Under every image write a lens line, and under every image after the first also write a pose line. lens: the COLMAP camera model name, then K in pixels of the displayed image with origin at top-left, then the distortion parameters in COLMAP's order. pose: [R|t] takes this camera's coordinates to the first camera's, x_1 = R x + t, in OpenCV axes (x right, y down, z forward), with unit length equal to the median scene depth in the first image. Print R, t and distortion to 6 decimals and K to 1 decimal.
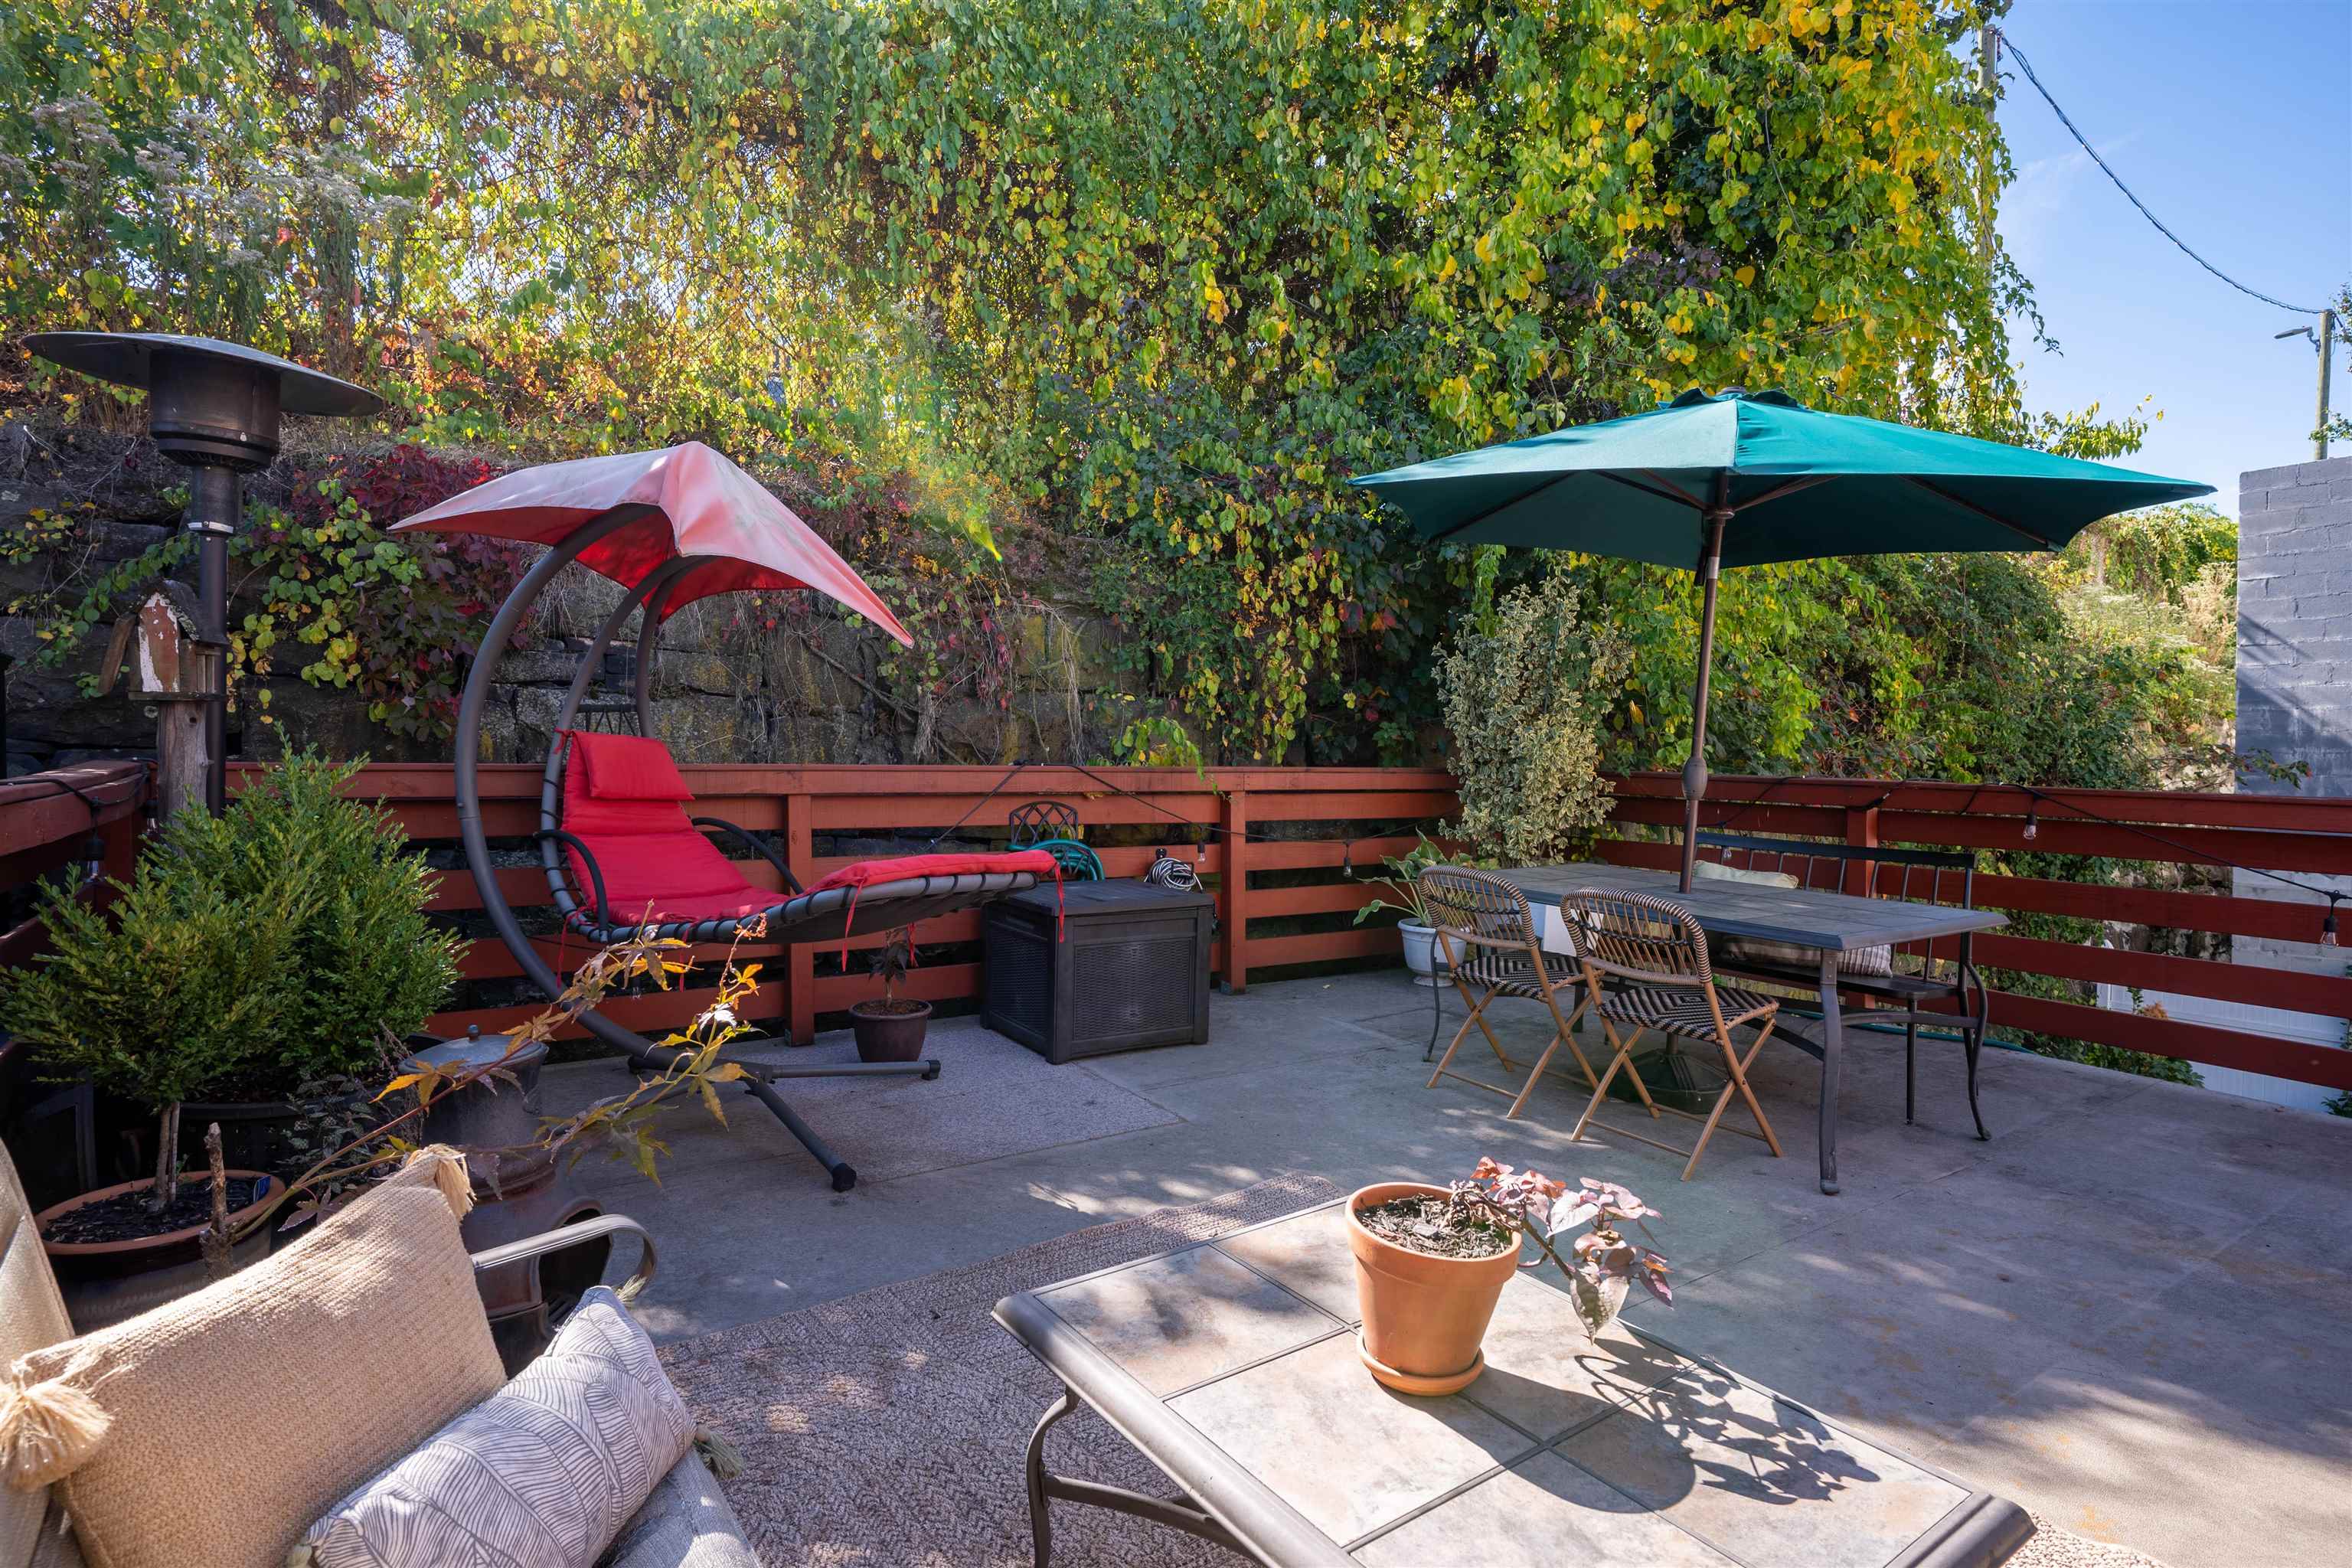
lens RADIAL K [[1139.7, 0, 1190.4], [0, 1139.7, 783.7], [0, 0, 1]] dist [0.001290, 0.002318]
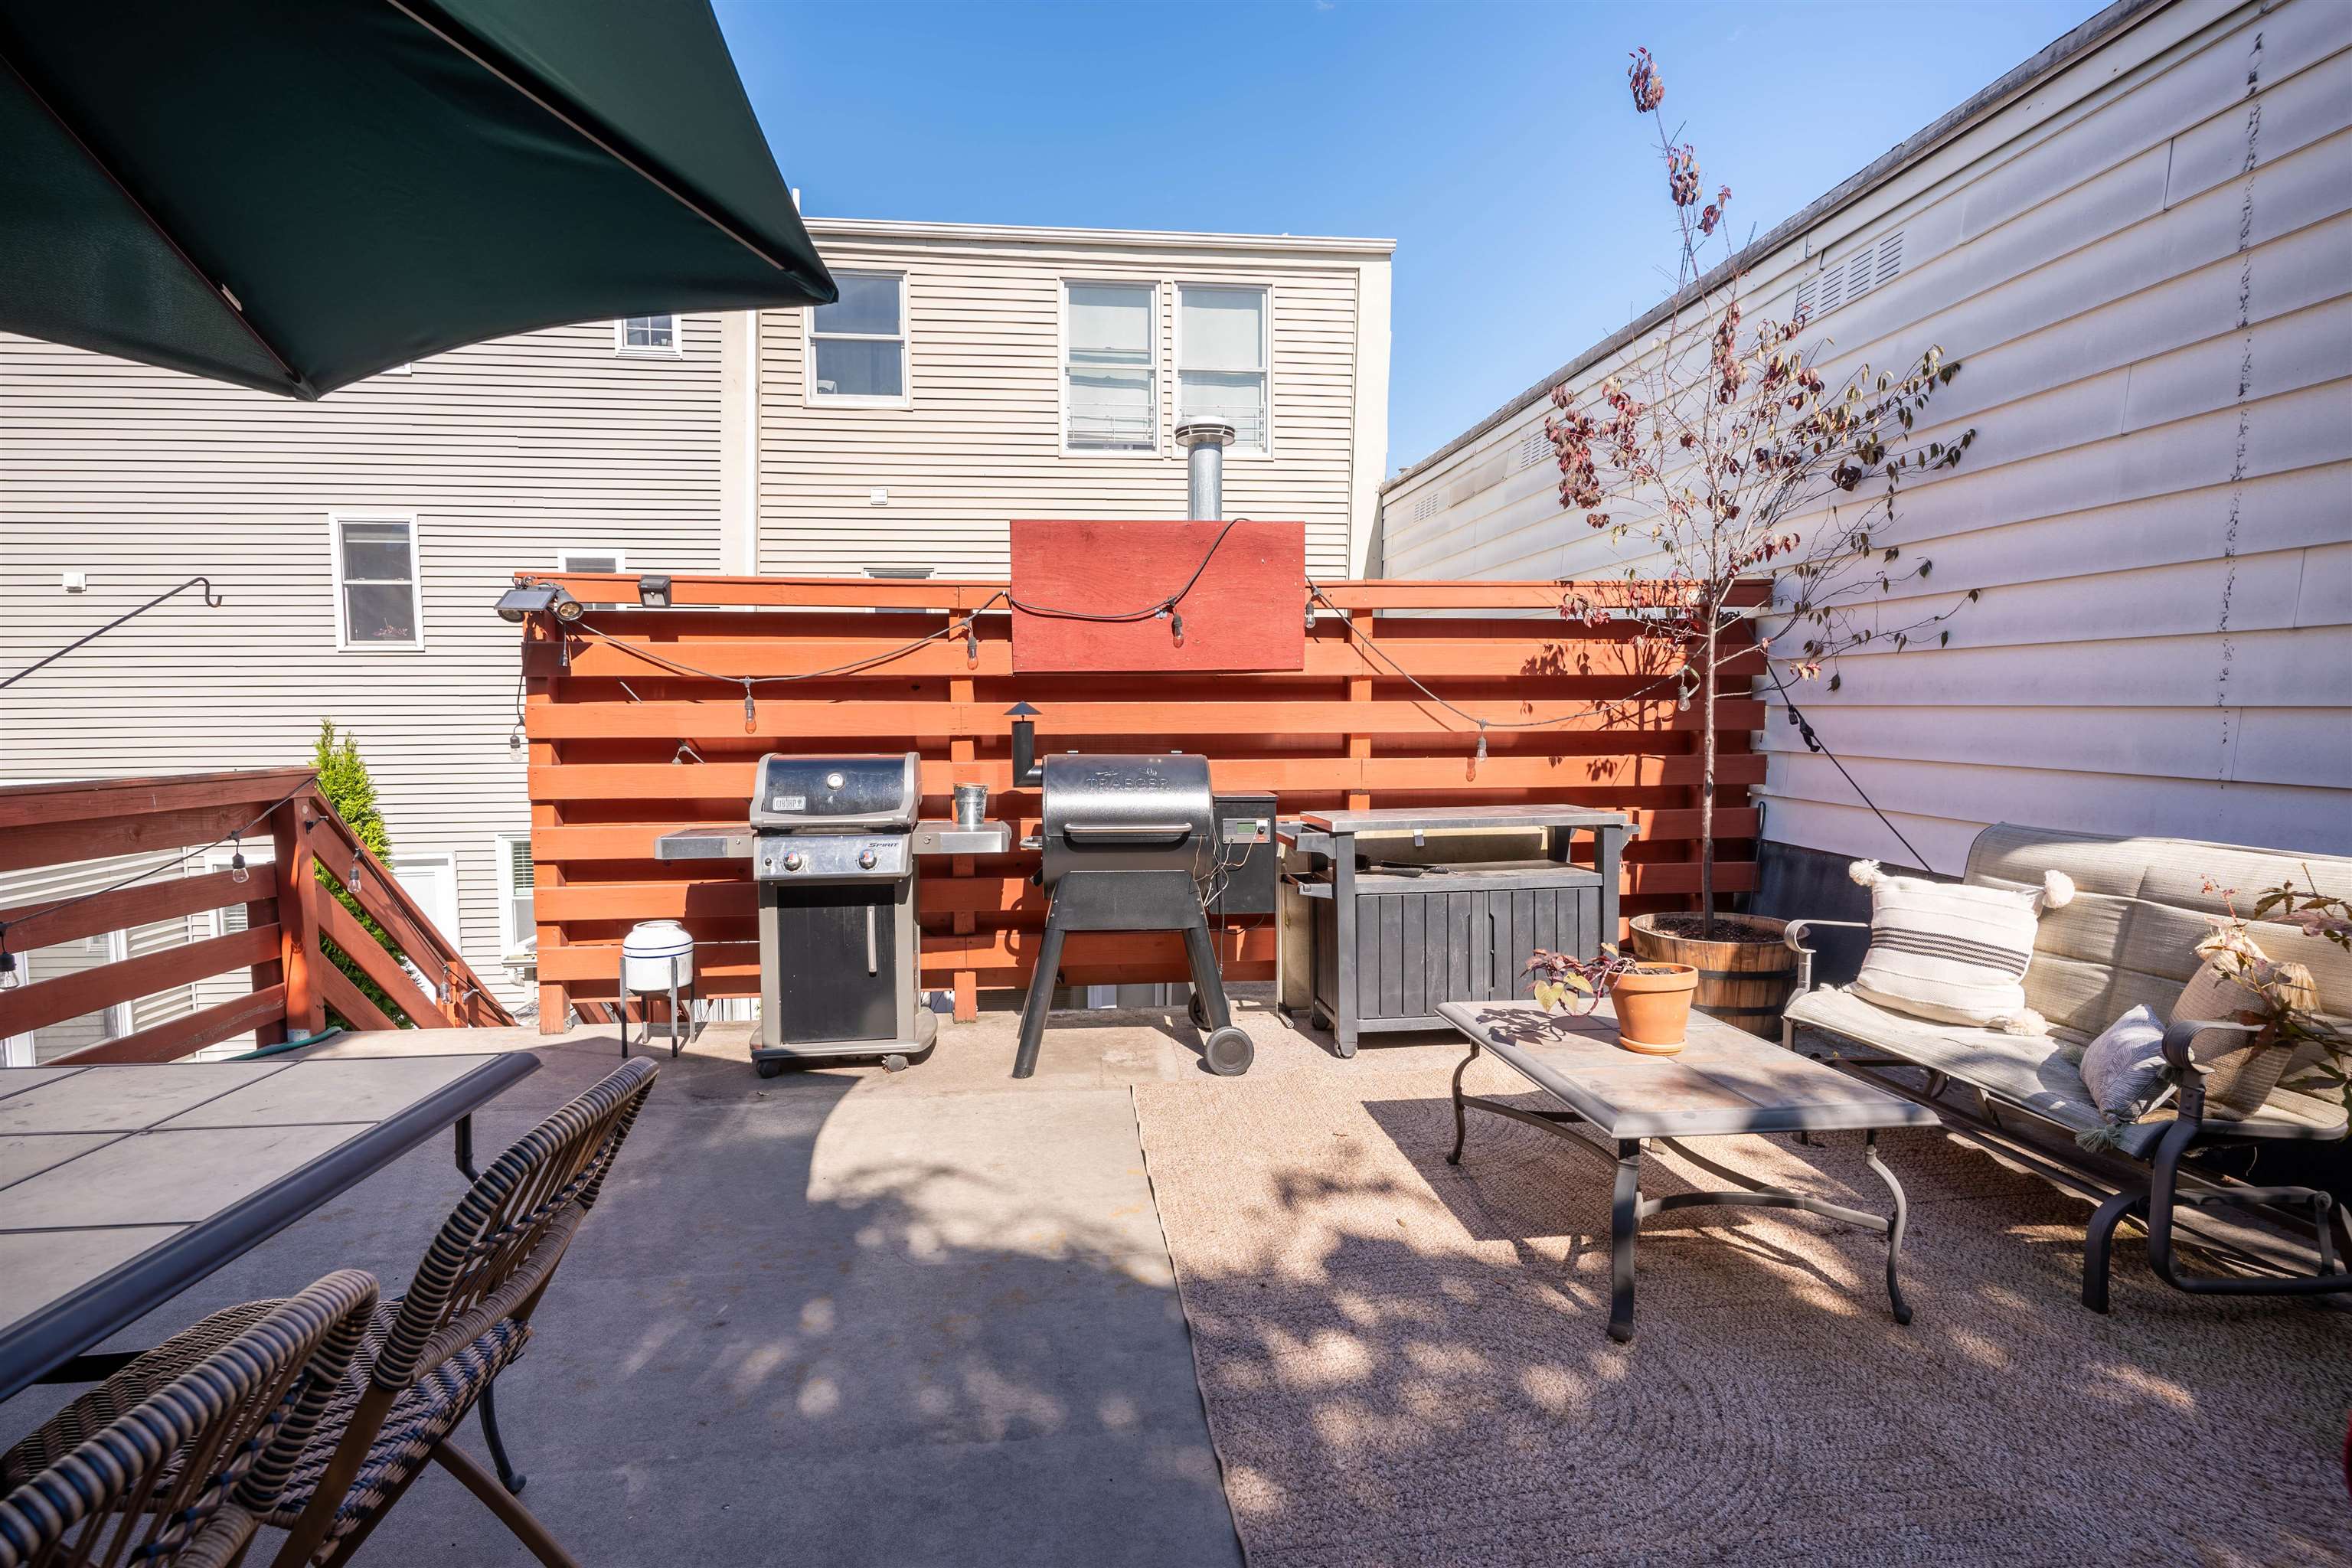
lens RADIAL K [[1139.7, 0, 1153.4], [0, 1139.7, 818.9], [0, 0, 1]] dist [0.001290, 0.002318]
pose [[-0.861364, -0.053860, 0.505125, -0.013801], [0.010751, 0.992208, 0.124129, -0.058021], [-0.507874, 0.112351, -0.854073, 1.364305]]
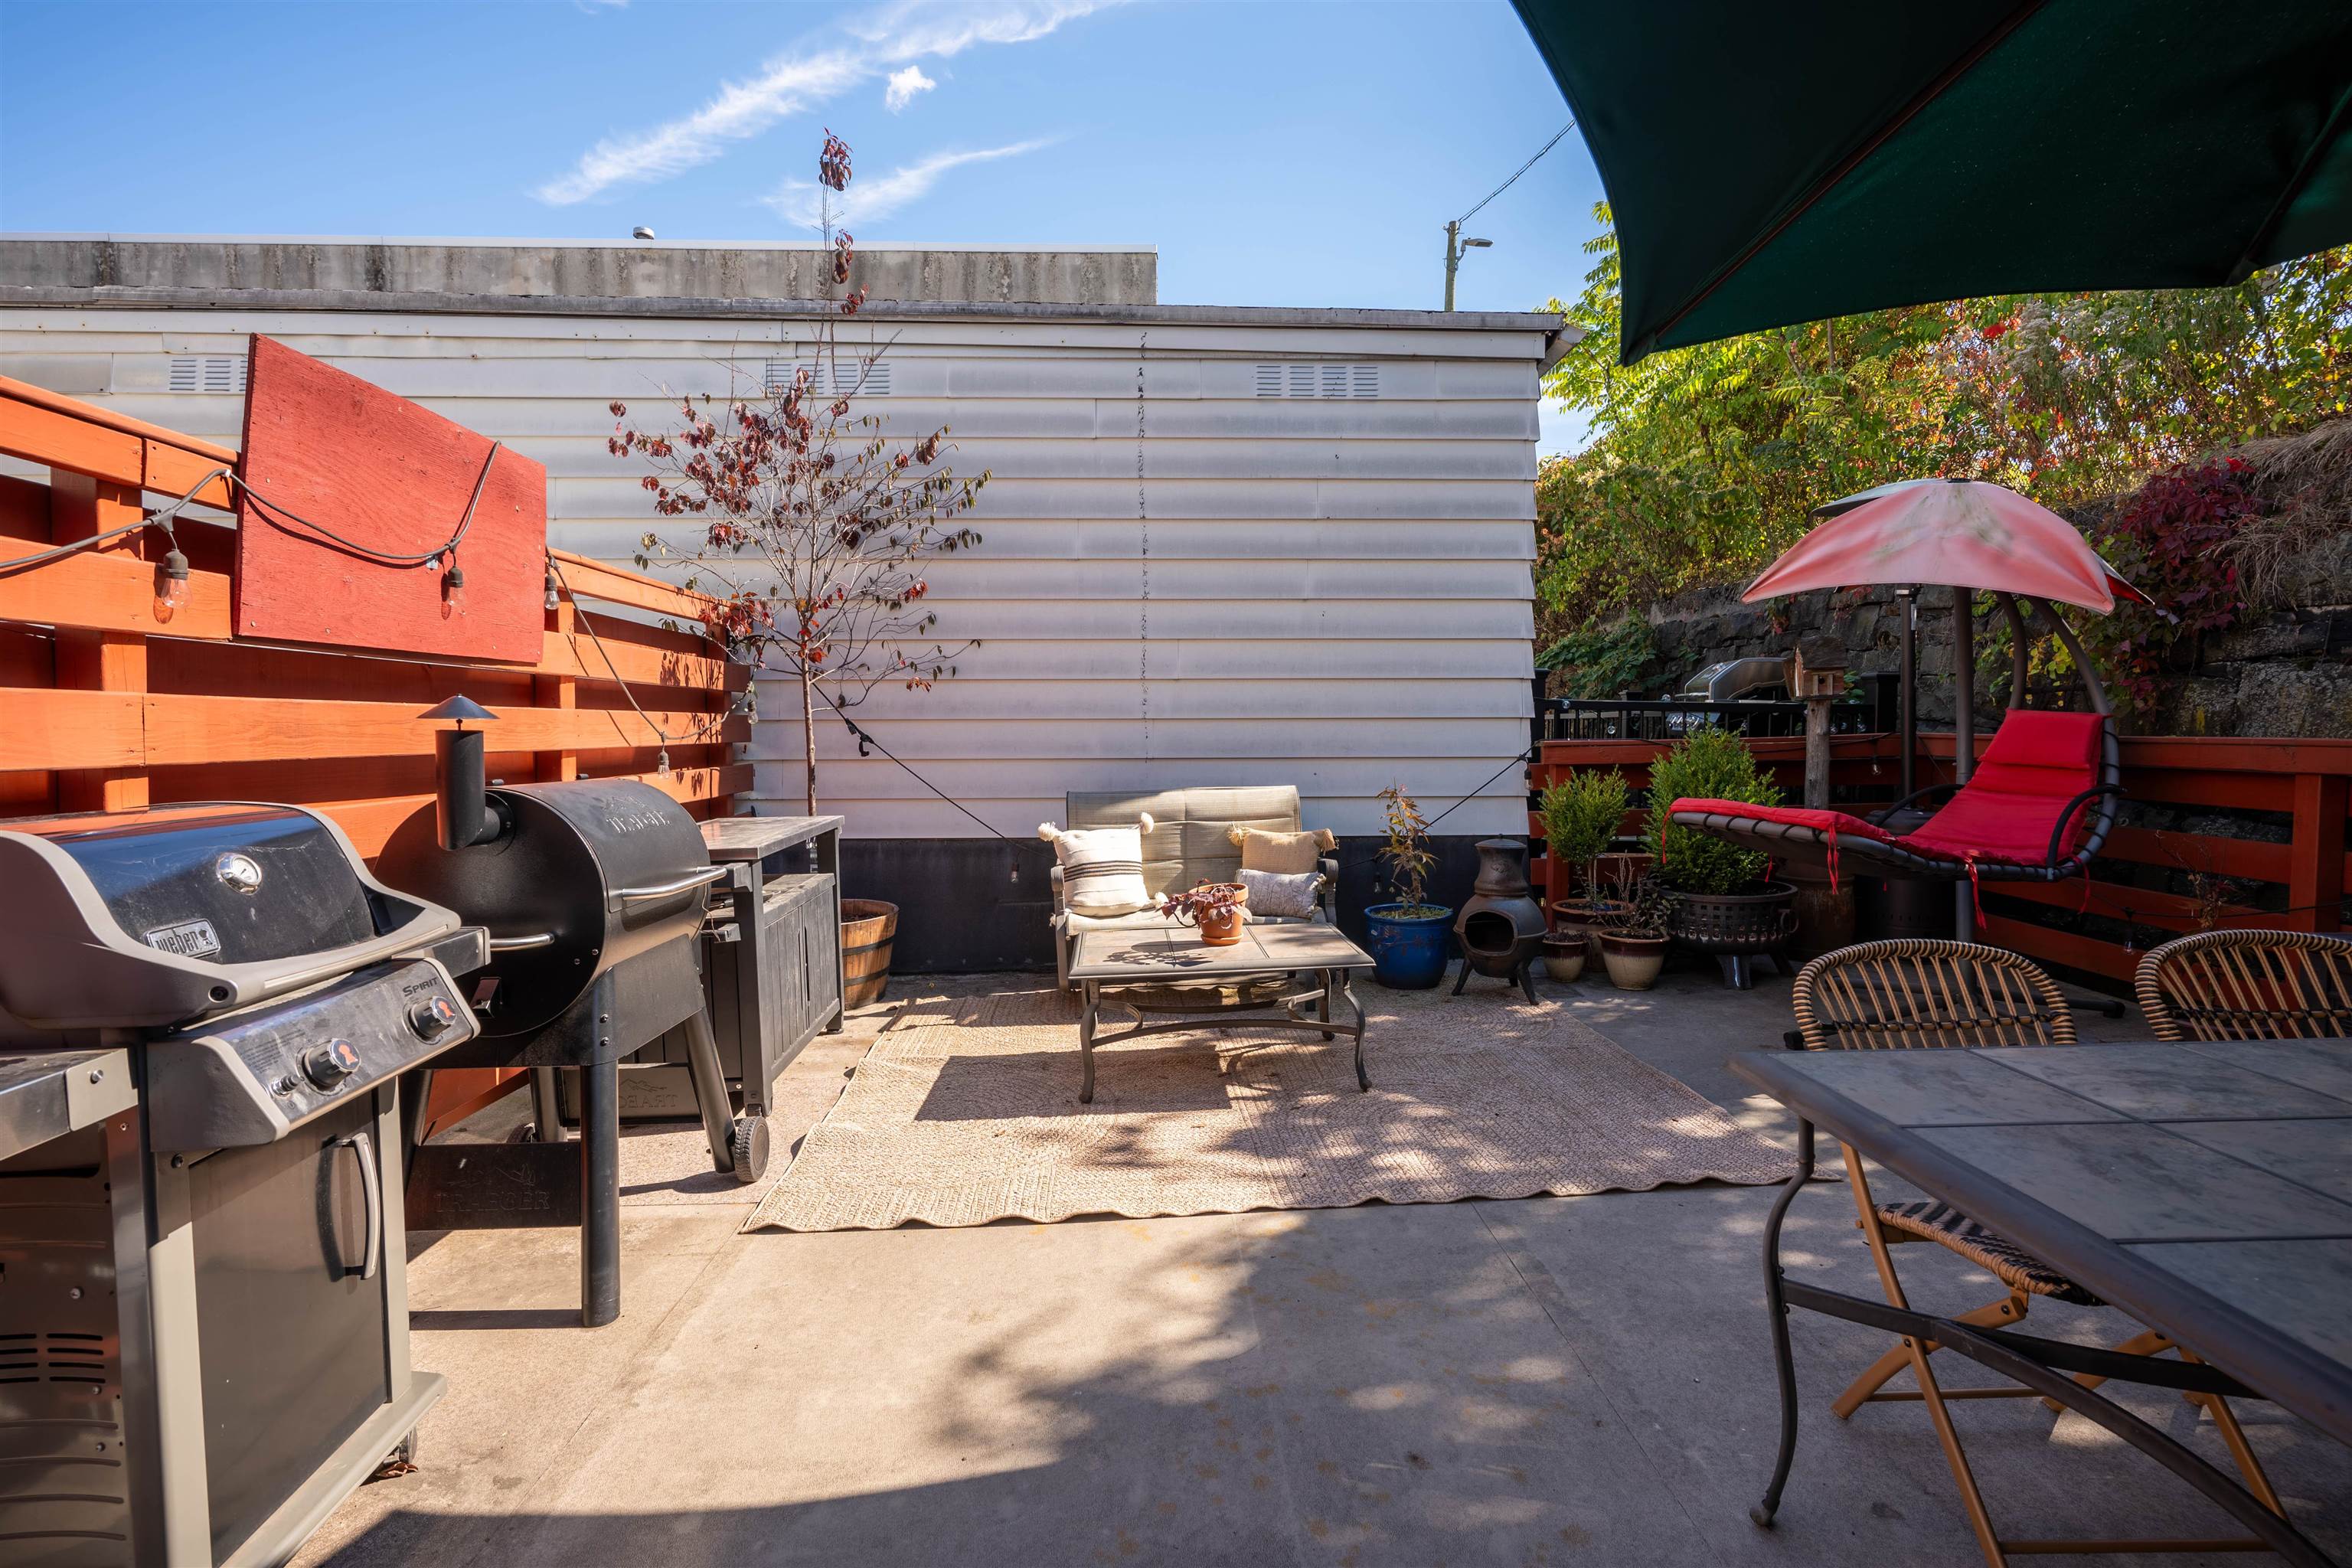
lens RADIAL K [[1139.7, 0, 1200.1], [0, 1139.7, 795.9], [0, 0, 1]] dist [0.001290, 0.002318]
pose [[-0.527604, 0.047977, -0.848135, 1.201037], [-0.019191, 0.997476, 0.068363, -0.024847], [0.849274, 0.052345, -0.525351, 1.088903]]
